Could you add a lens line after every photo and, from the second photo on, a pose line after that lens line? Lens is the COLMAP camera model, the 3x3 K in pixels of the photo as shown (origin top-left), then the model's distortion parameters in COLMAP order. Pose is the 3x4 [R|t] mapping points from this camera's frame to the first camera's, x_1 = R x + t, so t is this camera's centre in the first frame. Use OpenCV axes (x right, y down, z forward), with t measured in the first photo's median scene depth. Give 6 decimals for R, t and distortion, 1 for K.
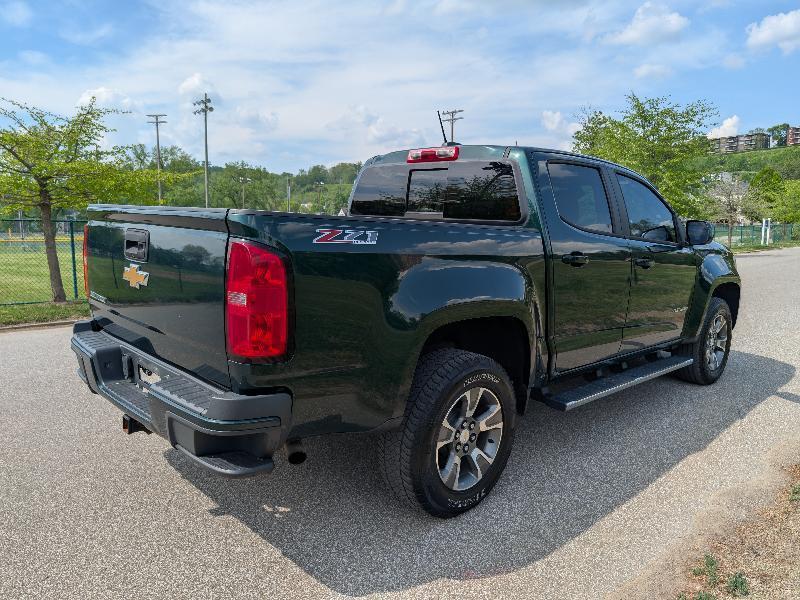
lens RADIAL K [[580.4, 0, 398.1], [0, 580.4, 300.2], [0, 0, 1]] dist [0.005246, -0.003095]
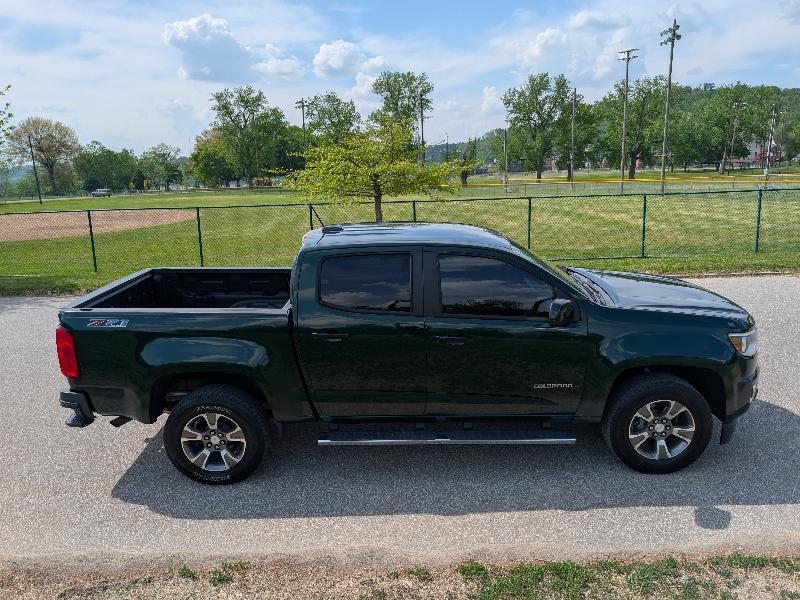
lens RADIAL K [[599.0, 0, 400.6], [0, 599.0, 290.7], [0, 0, 1]] dist [0.005906, -0.000378]
pose [[0.709454, 0.111819, -0.695824, 1.454567], [-0.048473, 0.992737, 0.110110, -0.352862], [0.703083, -0.044389, 0.709721, 0.179158]]
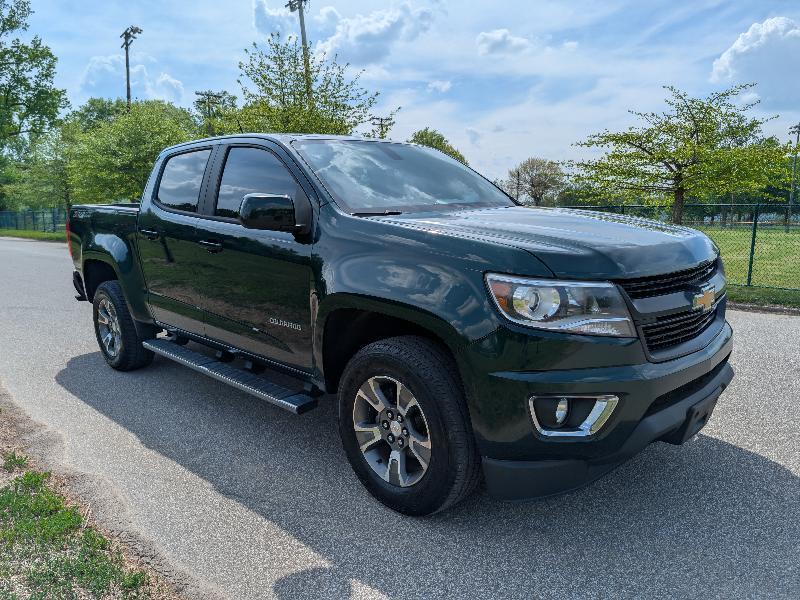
lens RADIAL K [[580.4, 0, 398.1], [0, 580.4, 300.2], [0, 0, 1]] dist [0.005246, -0.003095]
pose [[0.015416, 0.139648, -0.990081, 1.717385], [-0.116650, 0.983688, 0.136930, -0.177164], [0.993053, 0.113382, 0.031454, 1.640145]]
